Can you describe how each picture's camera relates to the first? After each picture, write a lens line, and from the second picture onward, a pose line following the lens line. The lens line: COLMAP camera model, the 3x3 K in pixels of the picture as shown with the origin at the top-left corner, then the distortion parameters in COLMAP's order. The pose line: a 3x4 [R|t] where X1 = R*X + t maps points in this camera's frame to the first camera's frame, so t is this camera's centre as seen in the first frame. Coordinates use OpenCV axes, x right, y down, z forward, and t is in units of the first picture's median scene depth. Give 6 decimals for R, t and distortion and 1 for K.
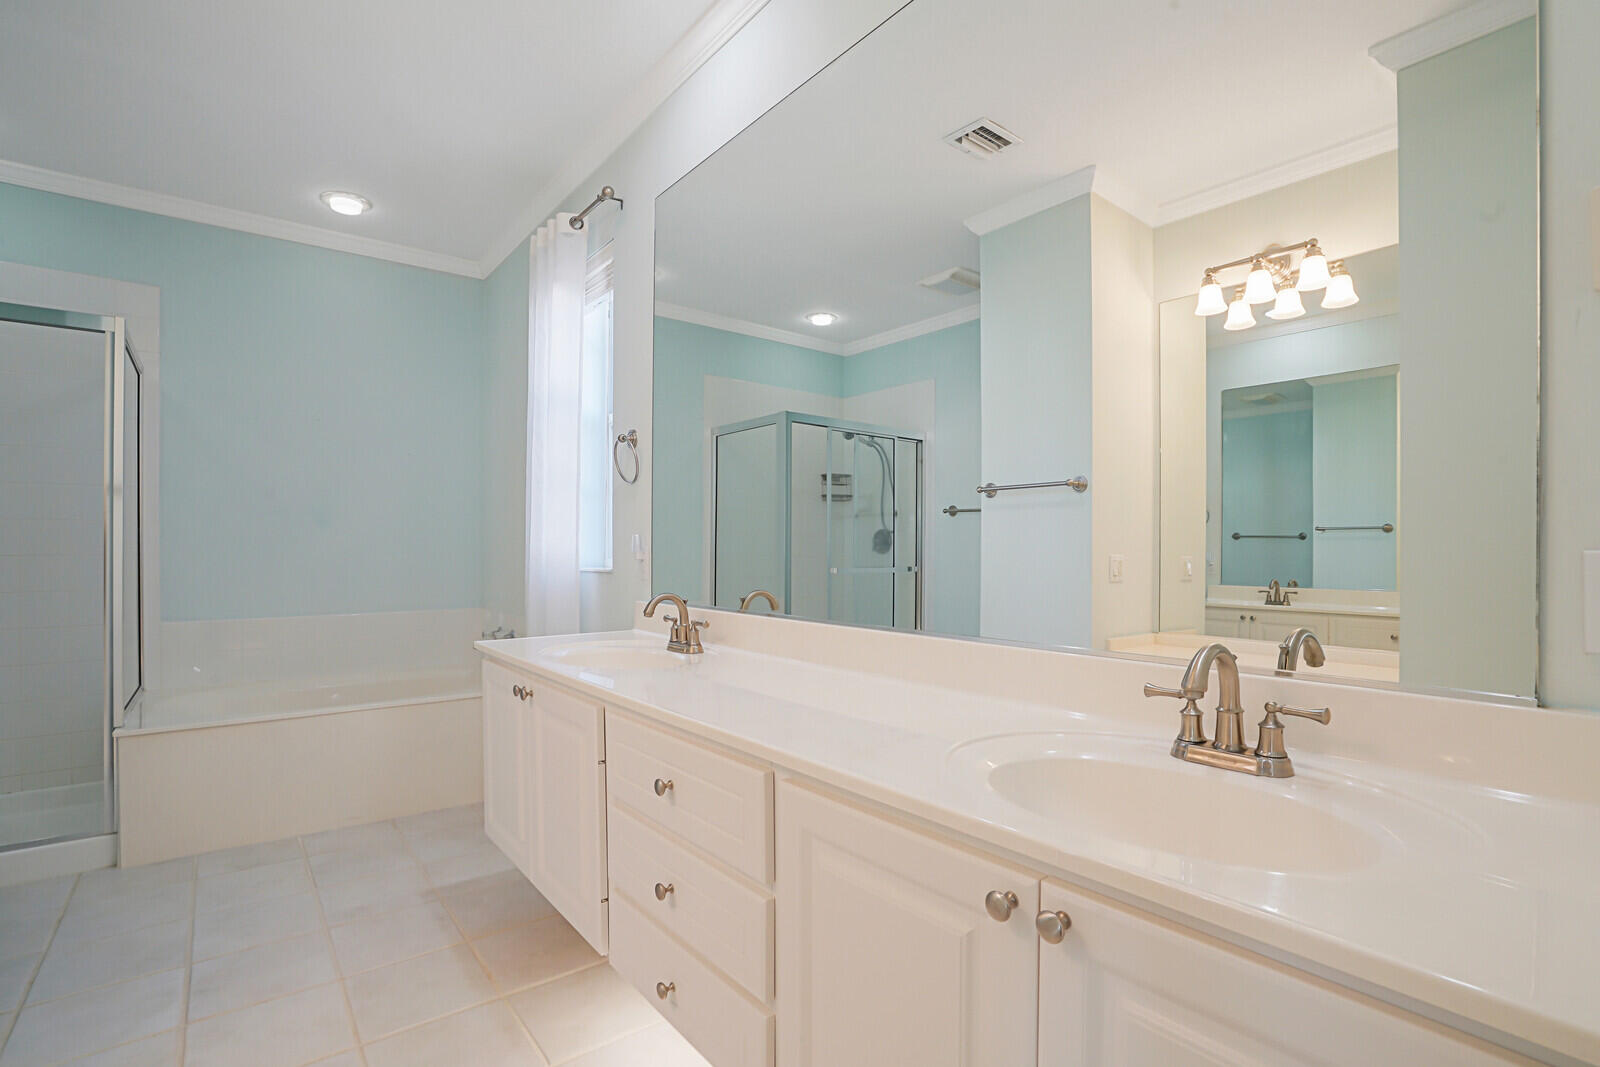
lens RADIAL K [[749.3, 0, 795.1], [0, 749.3, 545.6], [0, 0, 1]] dist [-0.023700, 0.004702]
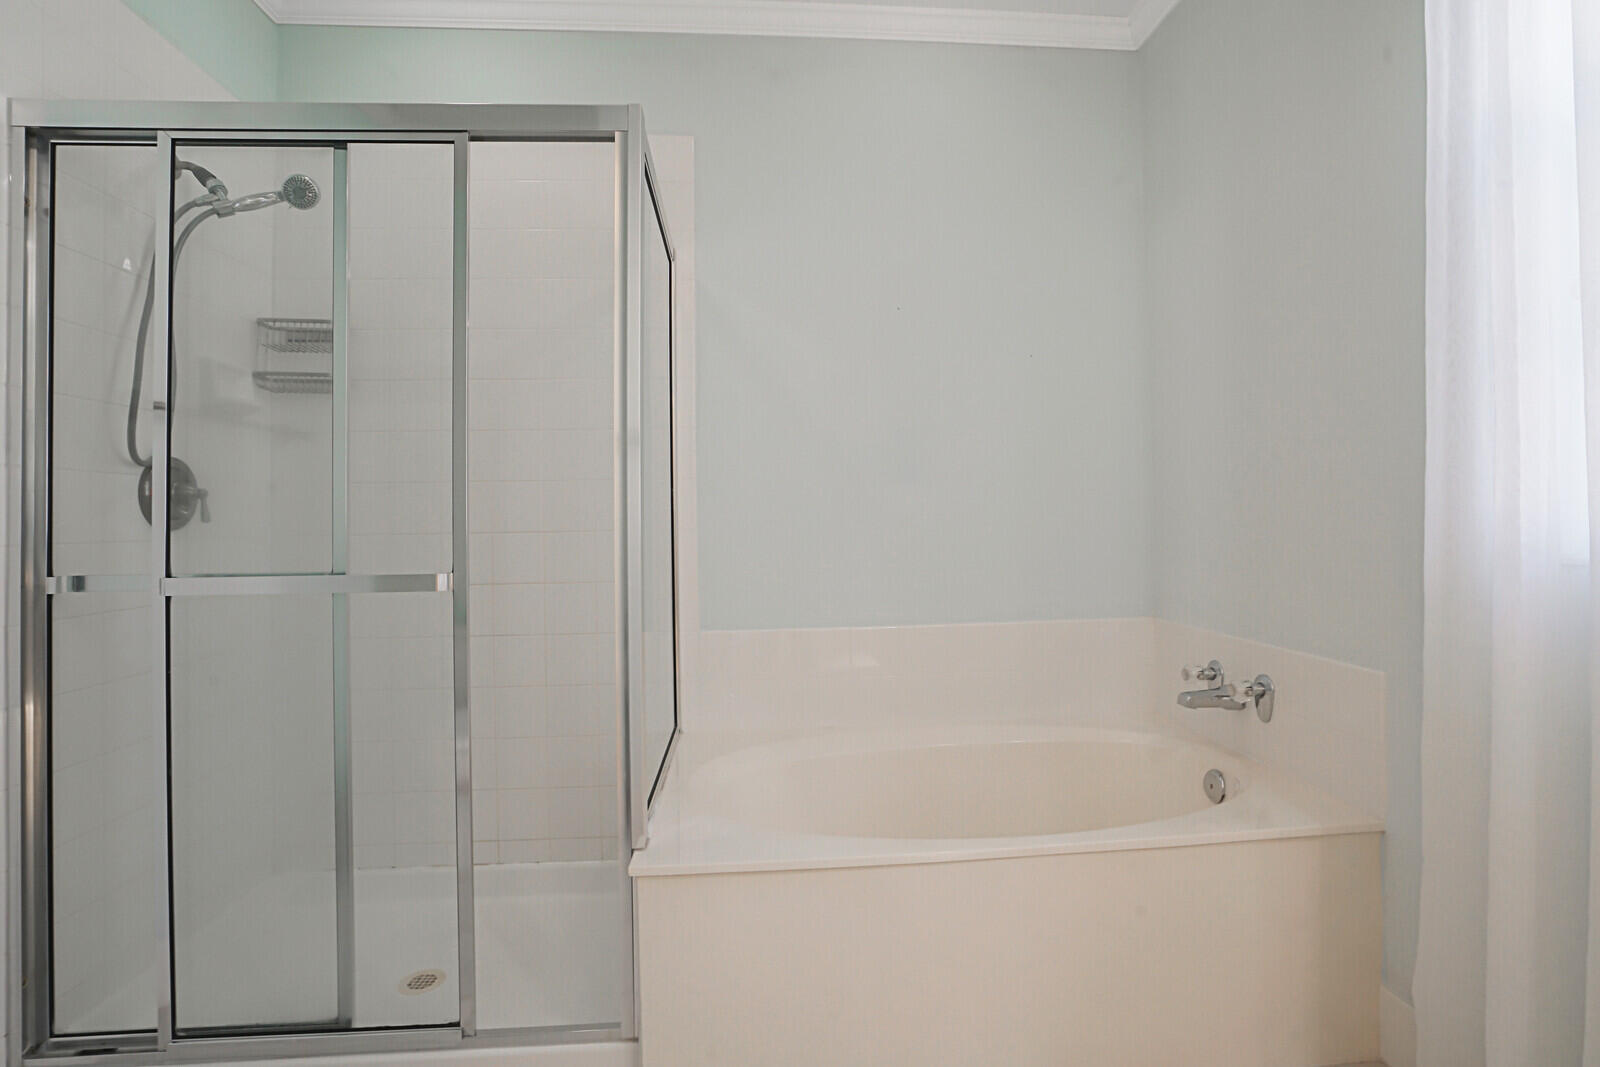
lens RADIAL K [[749.3, 0, 802.0], [0, 749.3, 531.9], [0, 0, 1]] dist [-0.023700, 0.004702]
pose [[0.839105, -0.008557, -0.543902, -0.492295], [0.007798, 0.999963, -0.003701, 0.014629], [0.543913, -0.001136, 0.839141, 0.575864]]
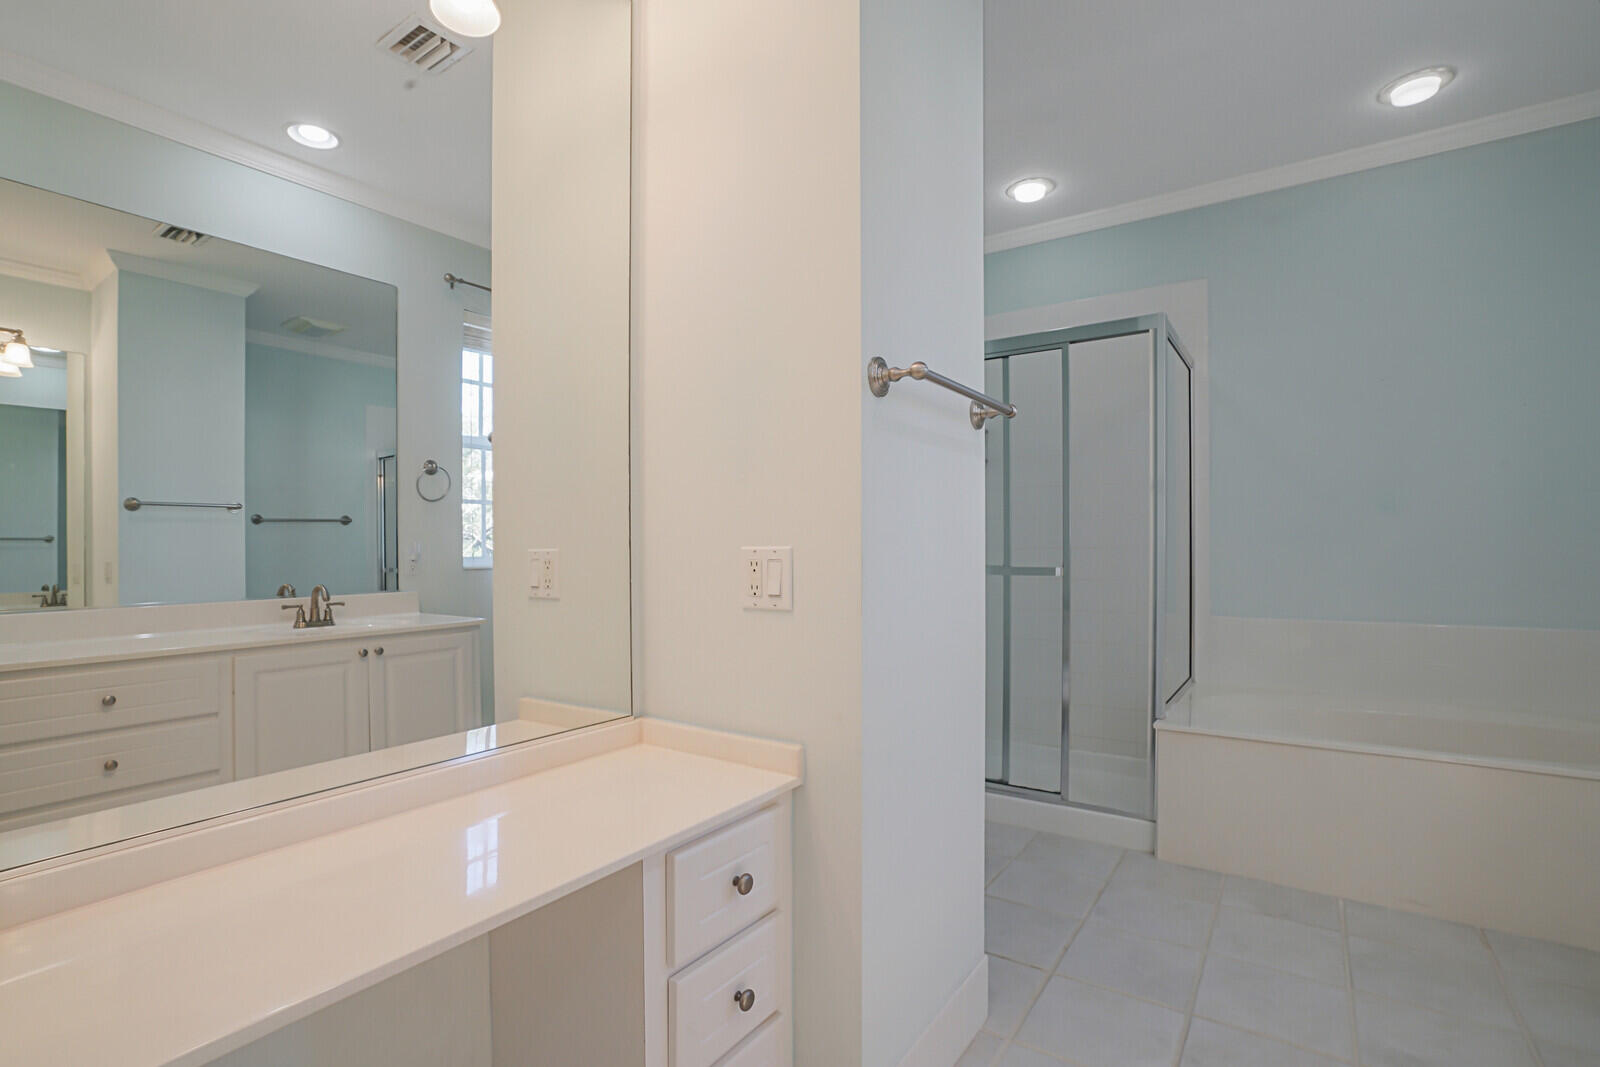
lens RADIAL K [[749.3, 0, 801.9], [0, 749.3, 549.0], [0, 0, 1]] dist [-0.023700, 0.004702]
pose [[0.309178, 0.013188, -0.950913, -0.097241], [0.000342, 0.999902, 0.013979, -0.000988], [0.951004, -0.004647, 0.309144, 0.209671]]
